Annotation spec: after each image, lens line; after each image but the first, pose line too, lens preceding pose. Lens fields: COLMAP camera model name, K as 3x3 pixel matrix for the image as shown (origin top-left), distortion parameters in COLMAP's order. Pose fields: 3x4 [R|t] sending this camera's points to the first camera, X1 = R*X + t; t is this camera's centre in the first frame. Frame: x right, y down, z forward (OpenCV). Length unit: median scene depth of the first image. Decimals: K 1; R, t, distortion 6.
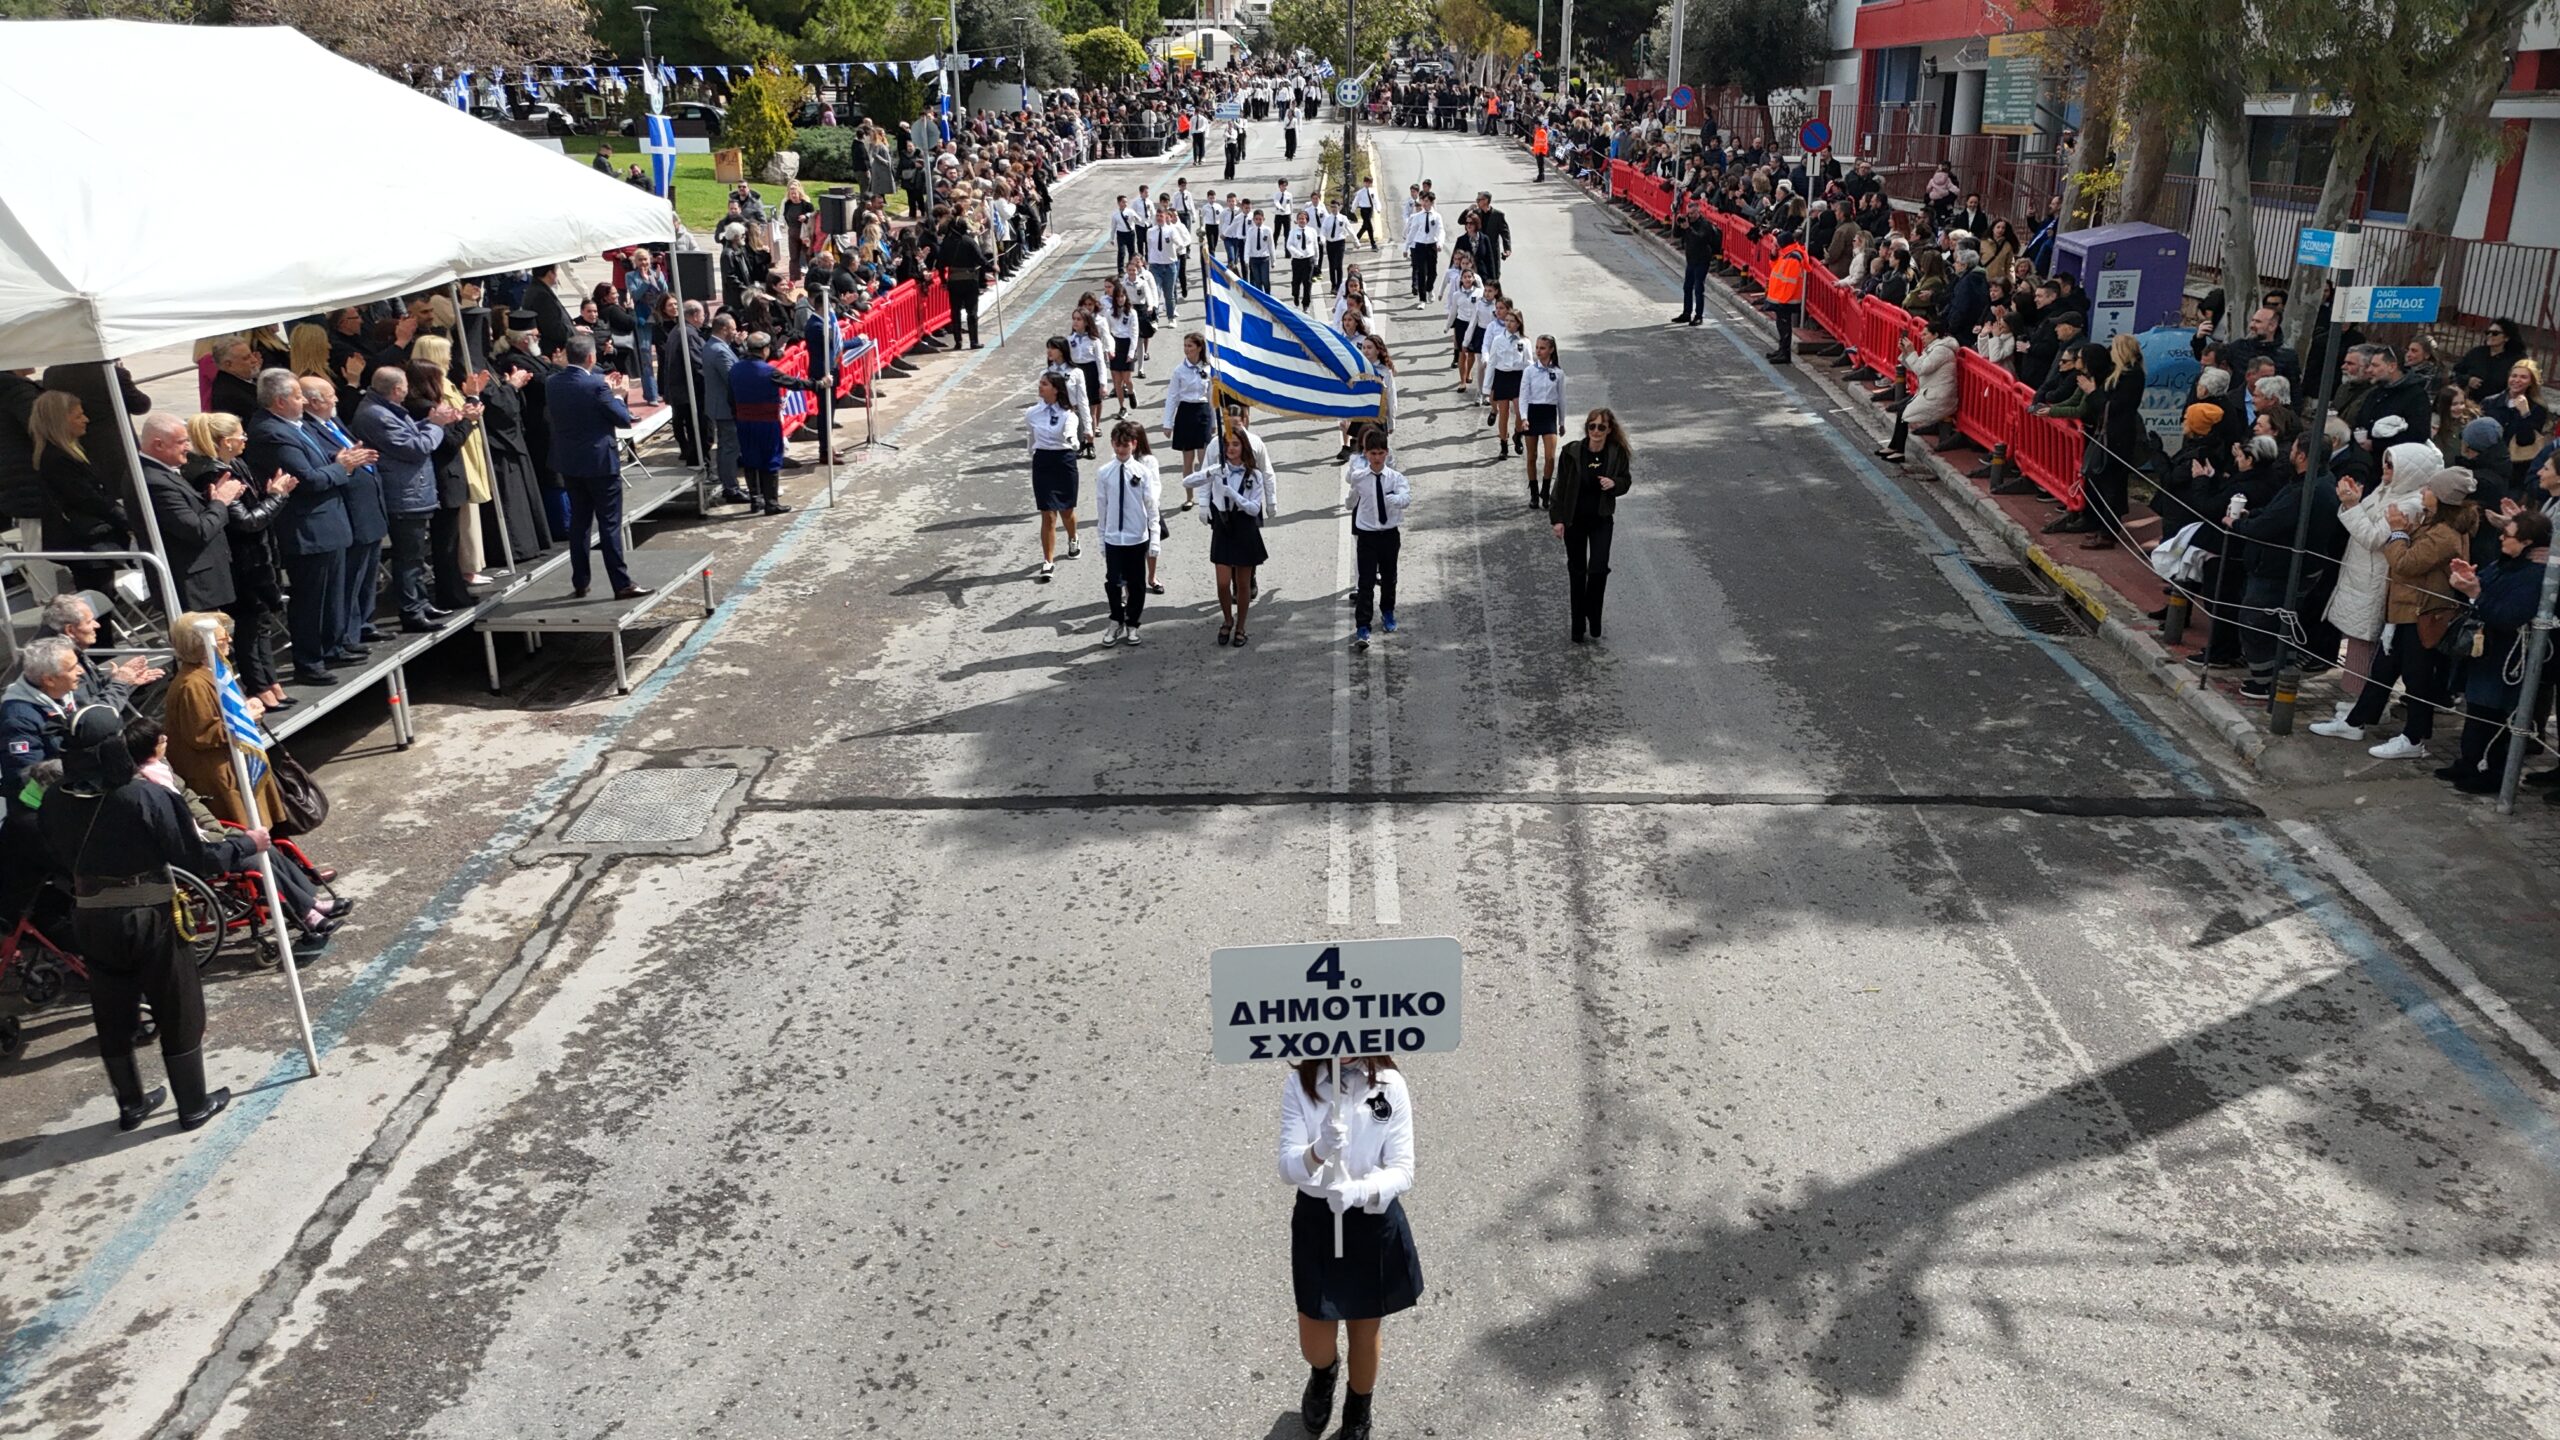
lens RADIAL K [[1875.6, 0, 1297.4], [0, 1875.6, 712.2], [0, 0, 1]] dist [0.074779, -0.061984]
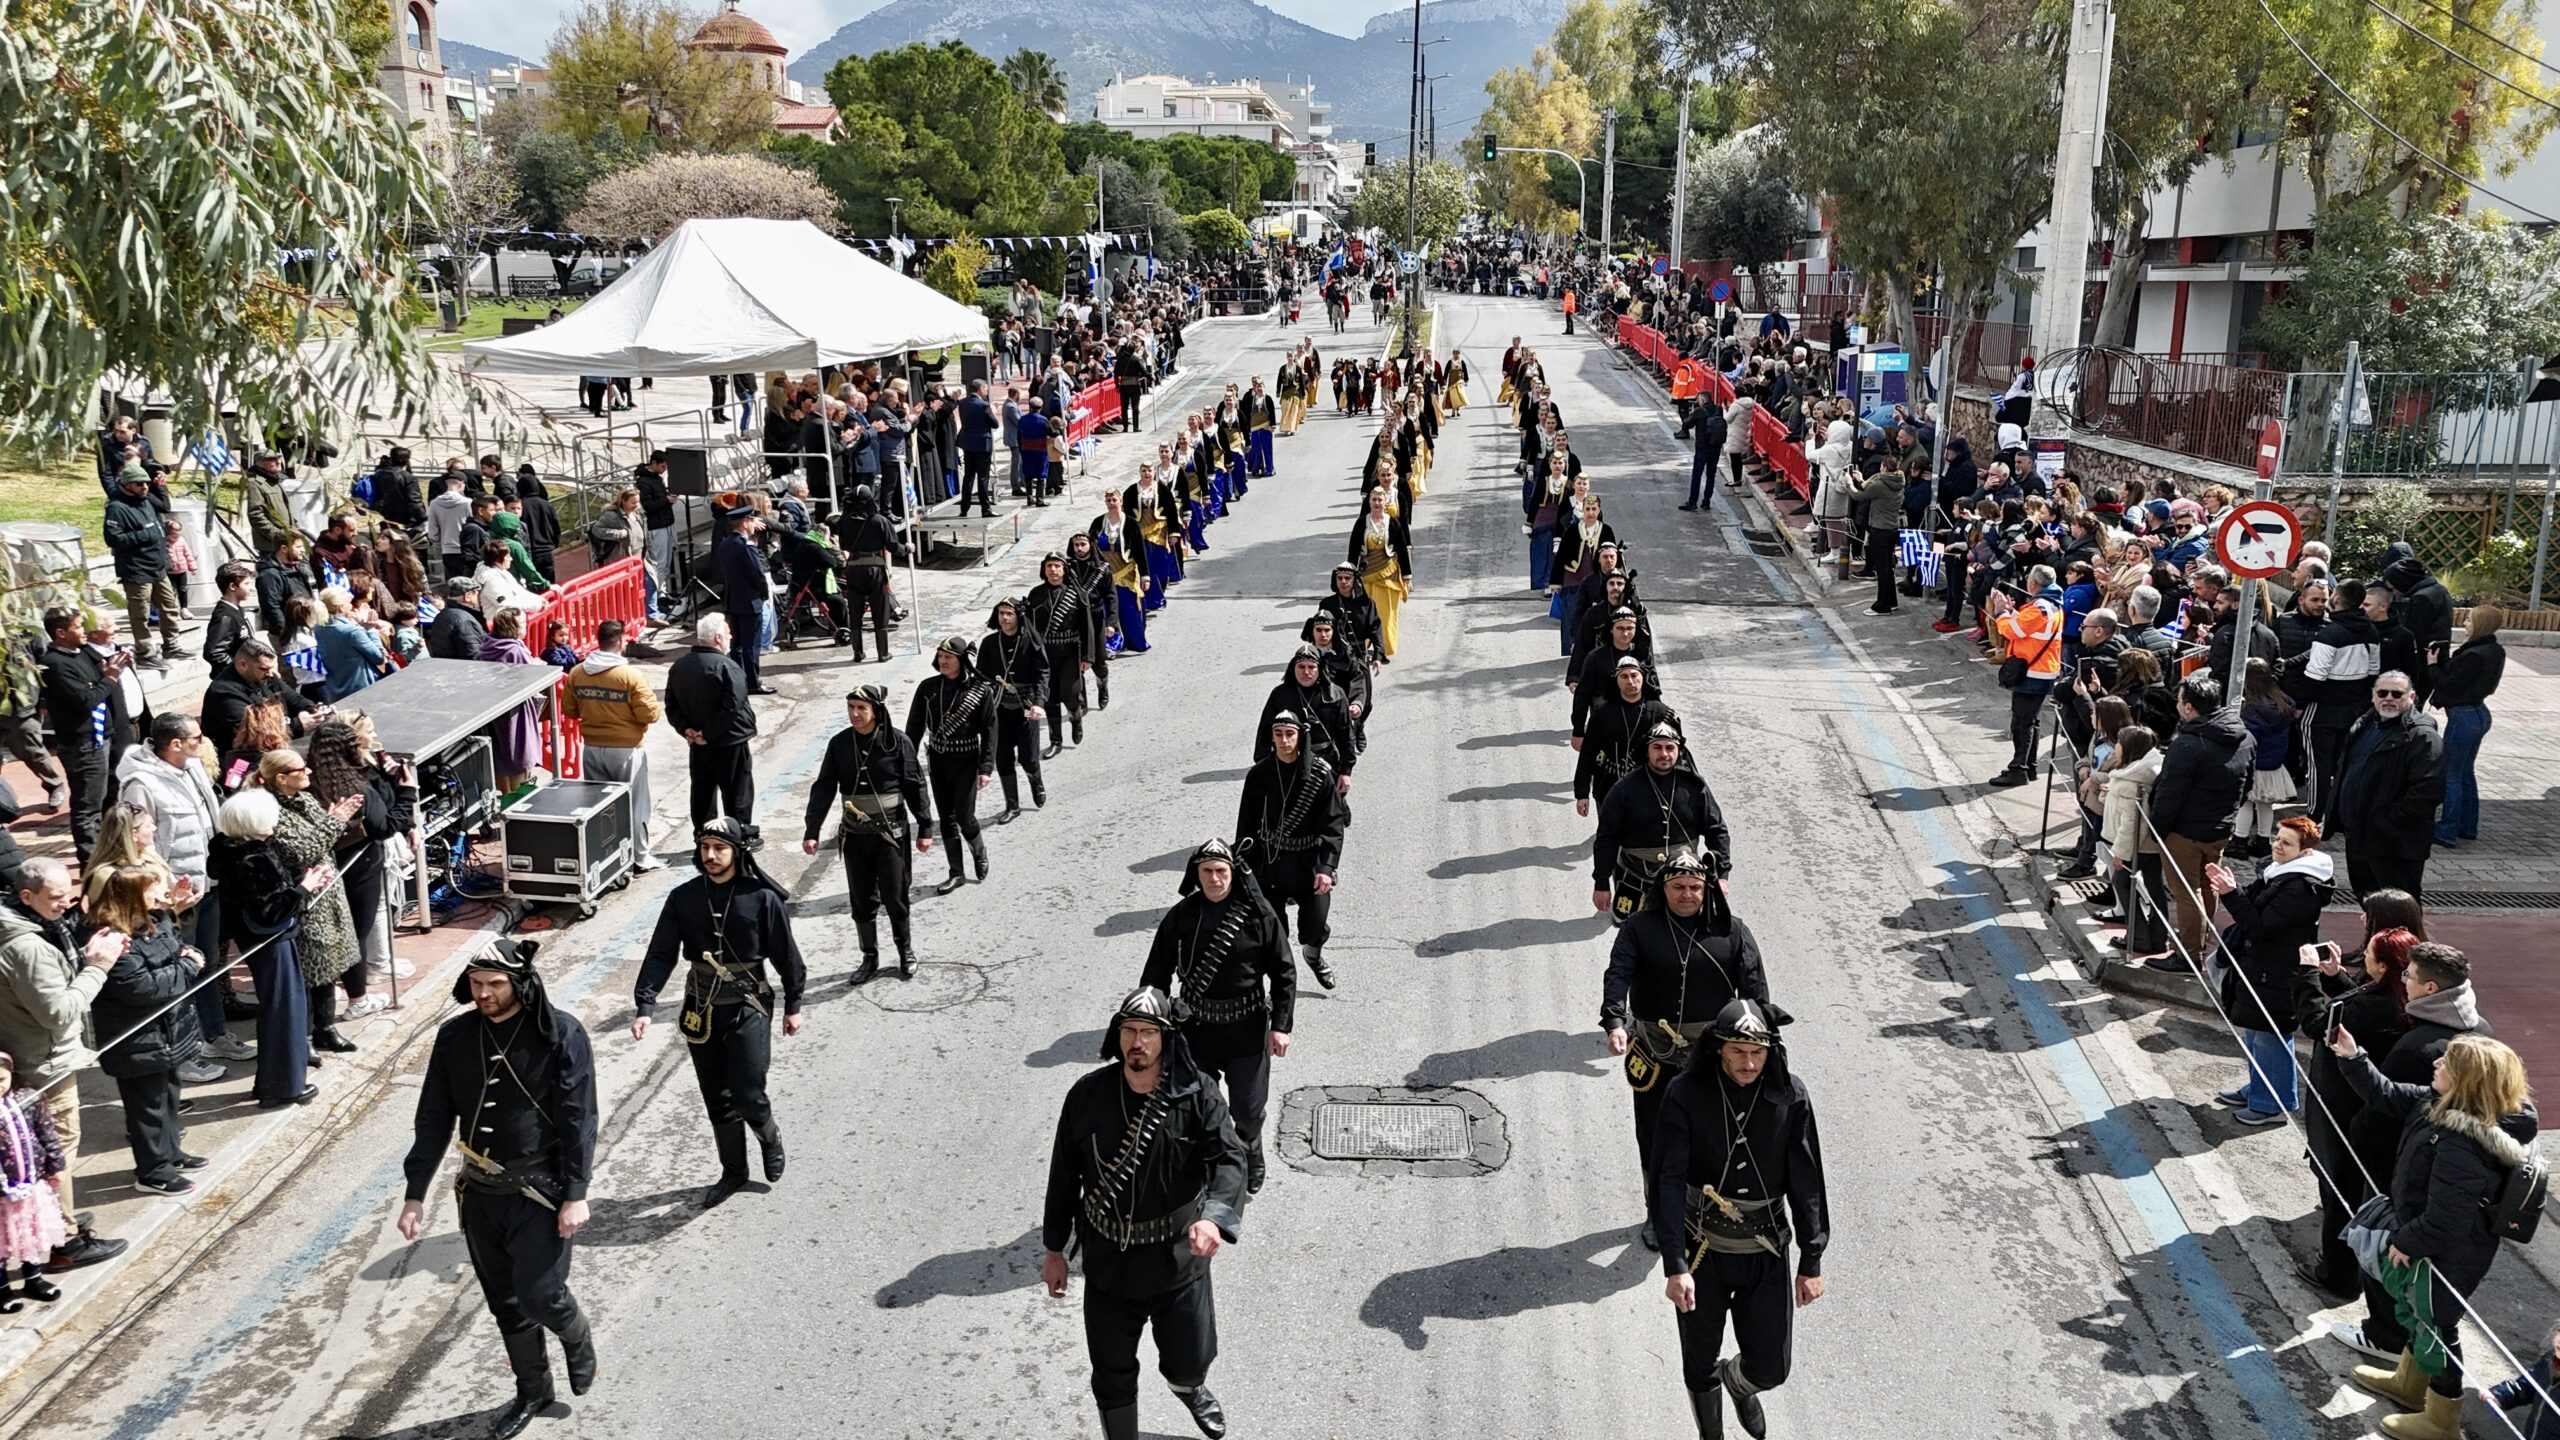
lens RADIAL K [[1875.6, 0, 1297.4], [0, 1875.6, 712.2], [0, 0, 1]] dist [0.074779, -0.061984]
pose [[0.998871, 0.017931, -0.043987, 0.041686], [-0.021581, 0.996234, -0.083975, 0.311471], [0.042316, 0.084829, 0.995497, -0.914449]]
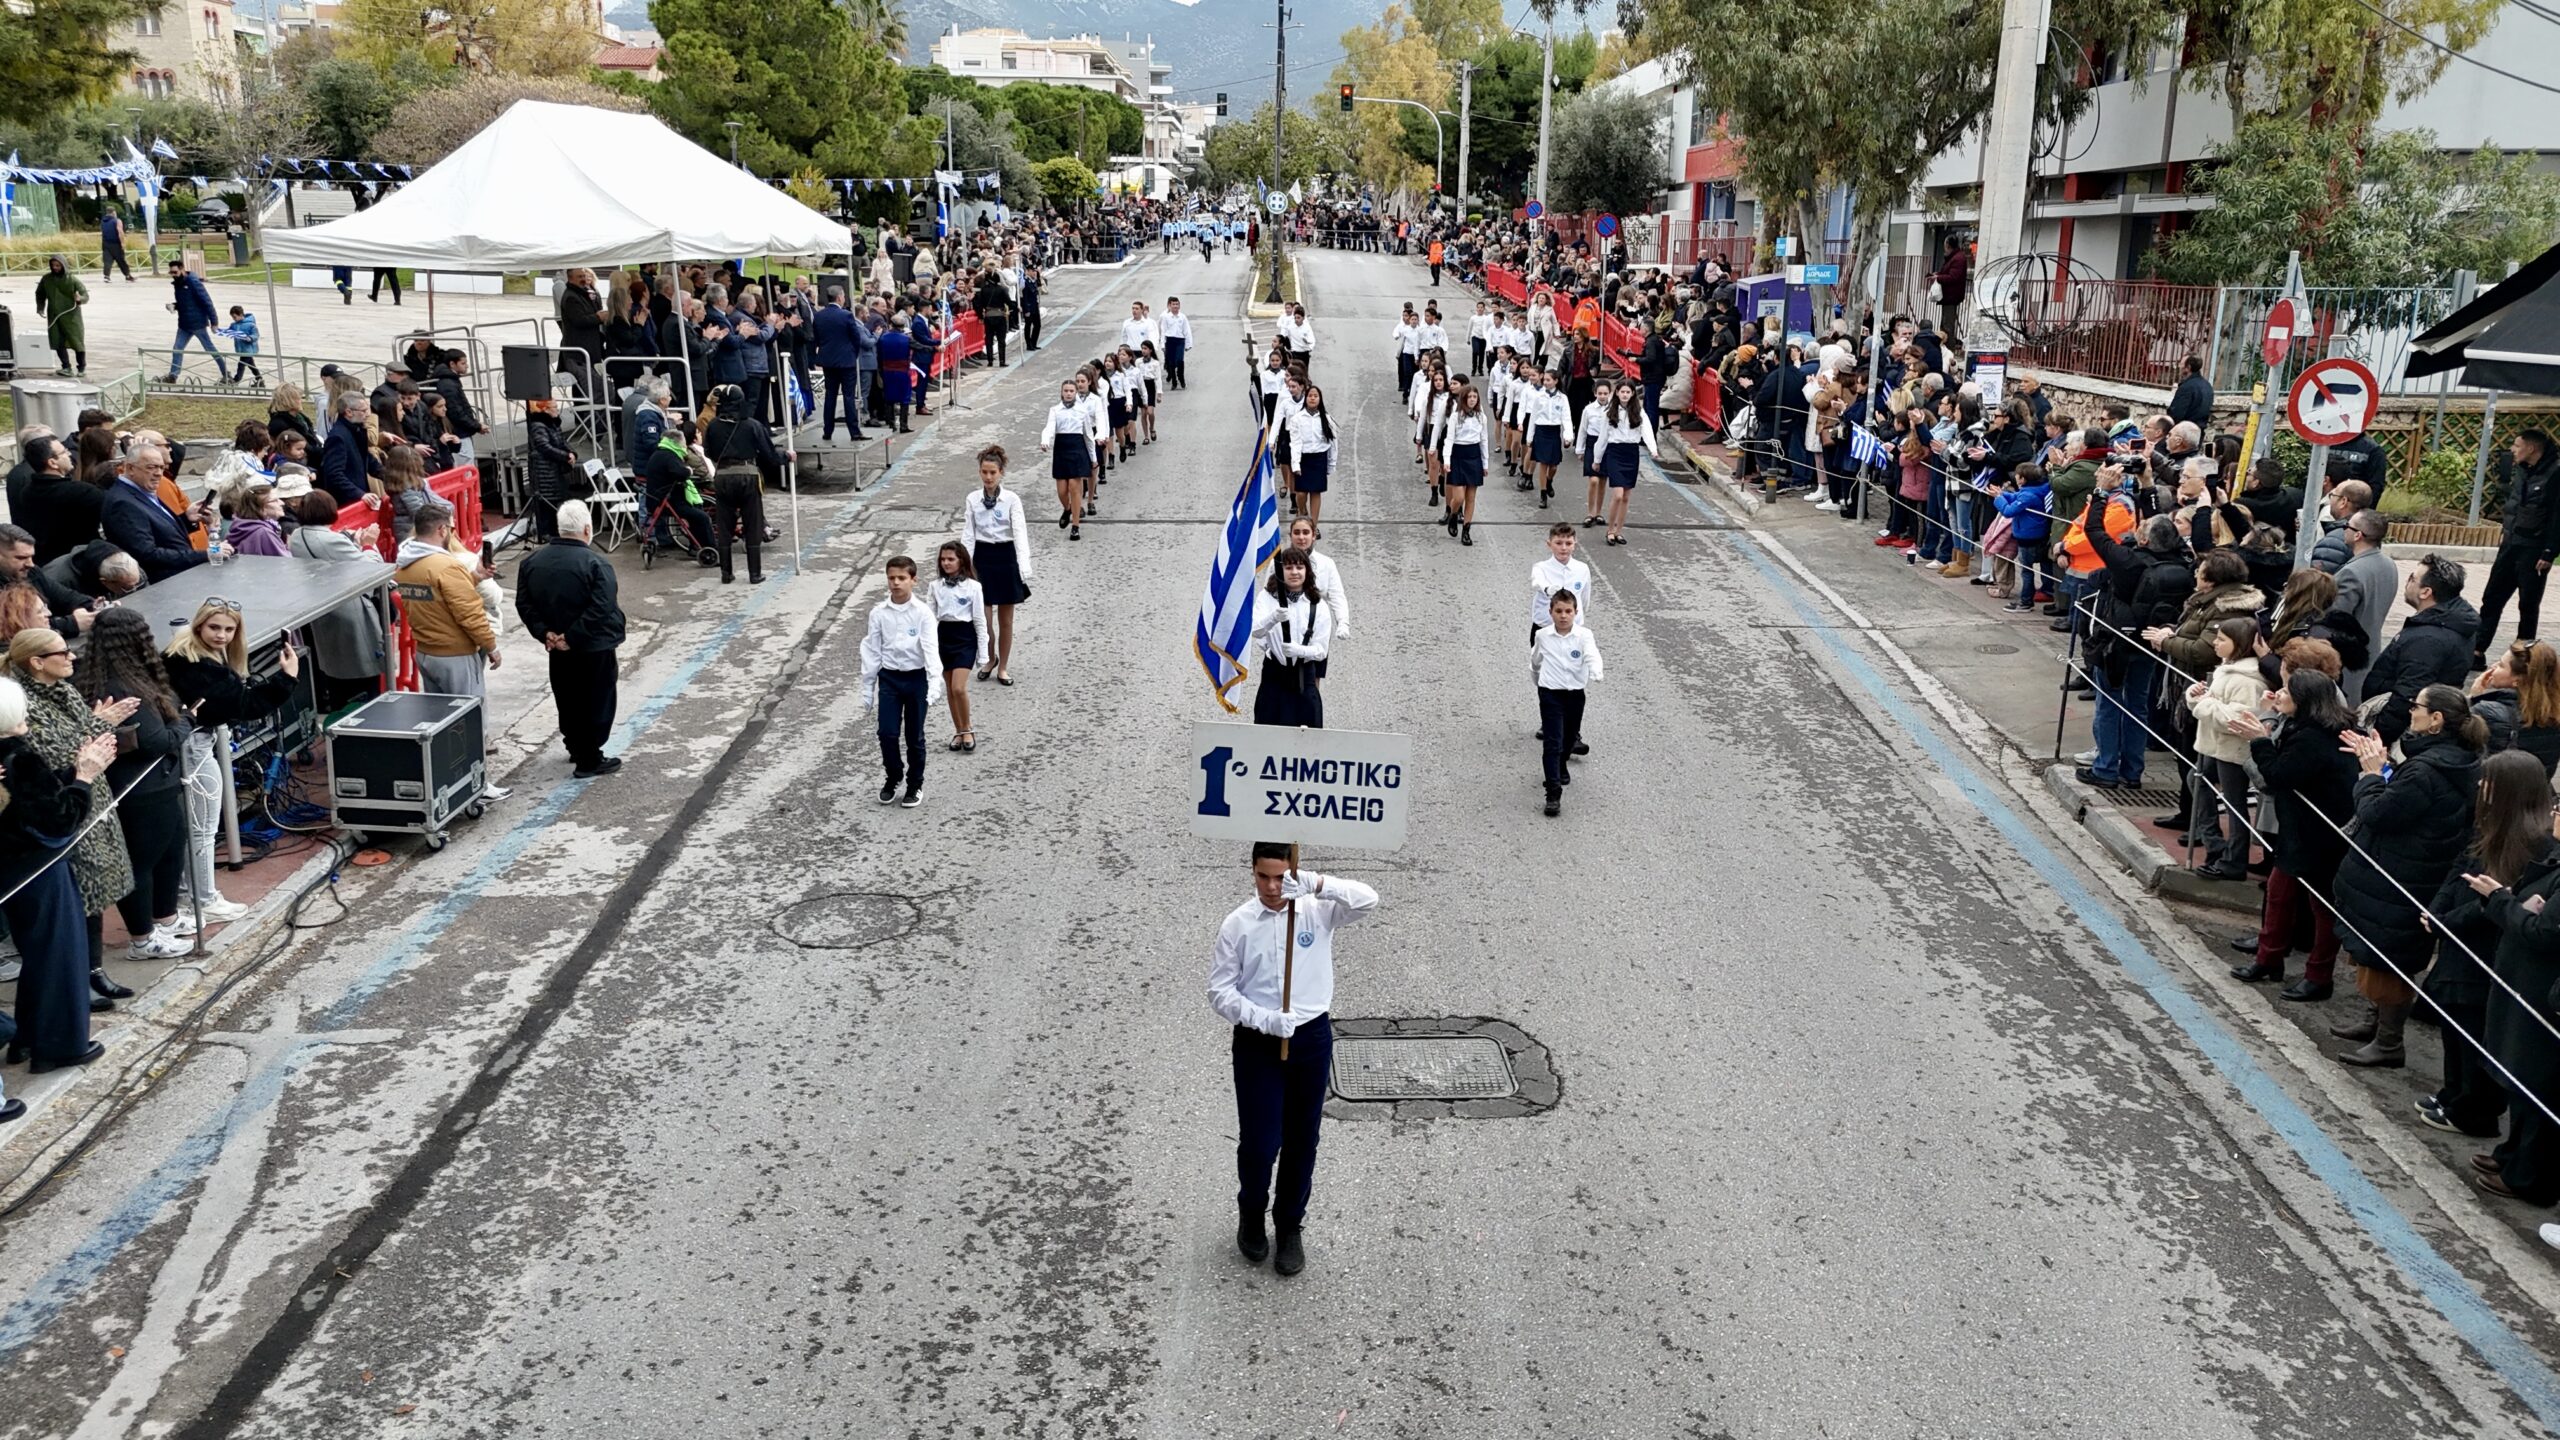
lens RADIAL K [[1875.6, 0, 1297.4], [0, 1875.6, 712.2], [0, 0, 1]] dist [0.074779, -0.061984]
pose [[0.999140, 0.010038, 0.040239, -0.022725], [-0.007218, 0.997546, -0.069635, 0.338690], [-0.040840, 0.069284, 0.996761, -0.796044]]
